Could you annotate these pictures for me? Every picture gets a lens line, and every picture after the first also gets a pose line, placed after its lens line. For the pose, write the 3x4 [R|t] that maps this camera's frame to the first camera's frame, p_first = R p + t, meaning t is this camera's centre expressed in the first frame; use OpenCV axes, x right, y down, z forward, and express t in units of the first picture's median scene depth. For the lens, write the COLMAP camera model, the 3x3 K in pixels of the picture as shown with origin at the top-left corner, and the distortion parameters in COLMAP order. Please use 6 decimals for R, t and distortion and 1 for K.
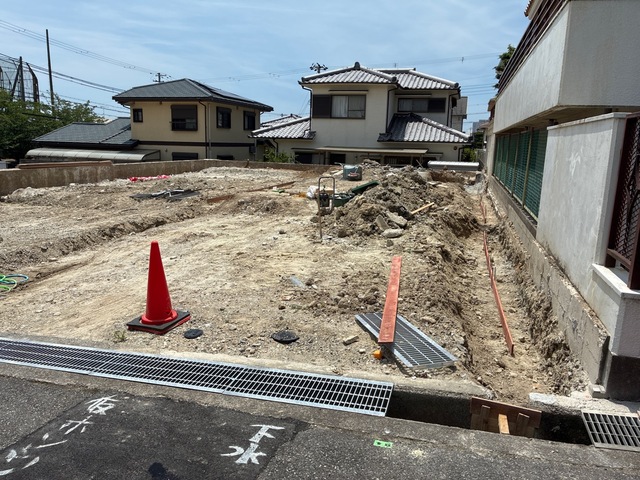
lens RADIAL K [[482.8, 0, 317.0], [0, 482.8, 238.0], [0, 0, 1]] dist [0.046589, -0.064212]
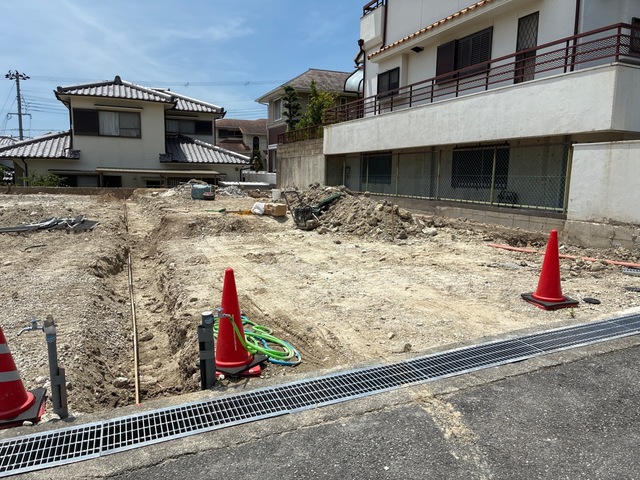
lens RADIAL K [[483.2, 0, 323.4], [0, 483.2, 242.7], [0, 0, 1]] dist [0.050642, -0.067274]
pose [[0.777199, -0.098776, 0.621454, -0.226039], [0.124370, 0.992234, 0.002170, -0.005179], [-0.616841, 0.075604, 0.783448, 0.065901]]
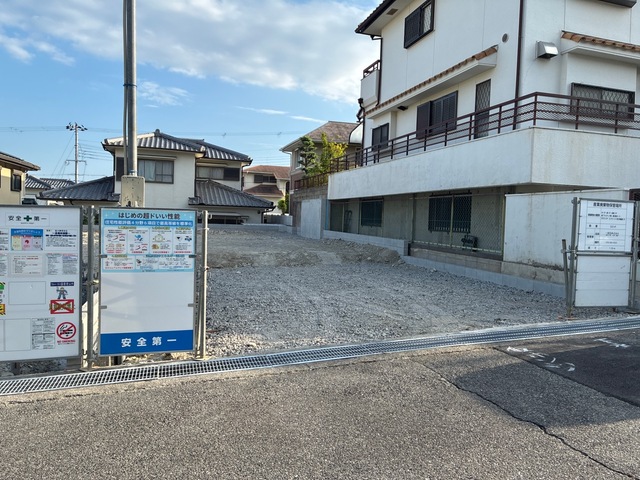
lens RADIAL K [[482.8, 0, 317.0], [0, 482.8, 238.0], [0, 0, 1]] dist [0.046589, -0.064212]
pose [[0.836825, -0.023118, 0.546982, -0.209997], [0.096303, 0.989745, -0.105501, 0.008063], [-0.538933, 0.140962, 0.830470, -0.007262]]
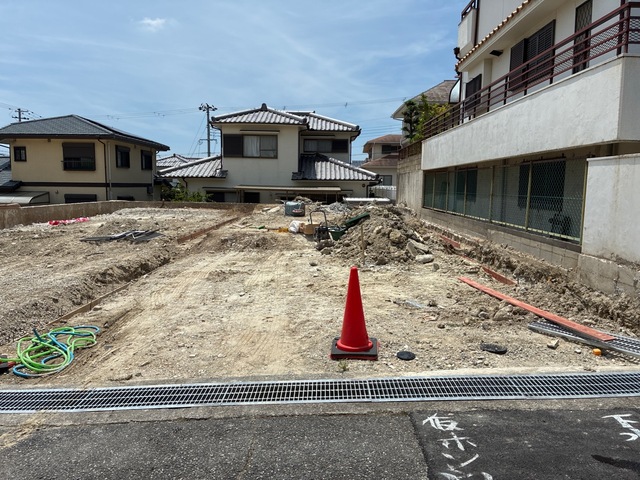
lens RADIAL K [[481.9, 0, 316.5], [0, 481.9, 245.5], [0, 0, 1]] dist [0.053312, -0.073581]
pose [[0.962167, -0.047116, 0.268357, -0.102881], [0.064847, 0.996232, -0.057592, 0.002090], [-0.264633, 0.072815, 0.961596, 0.008768]]
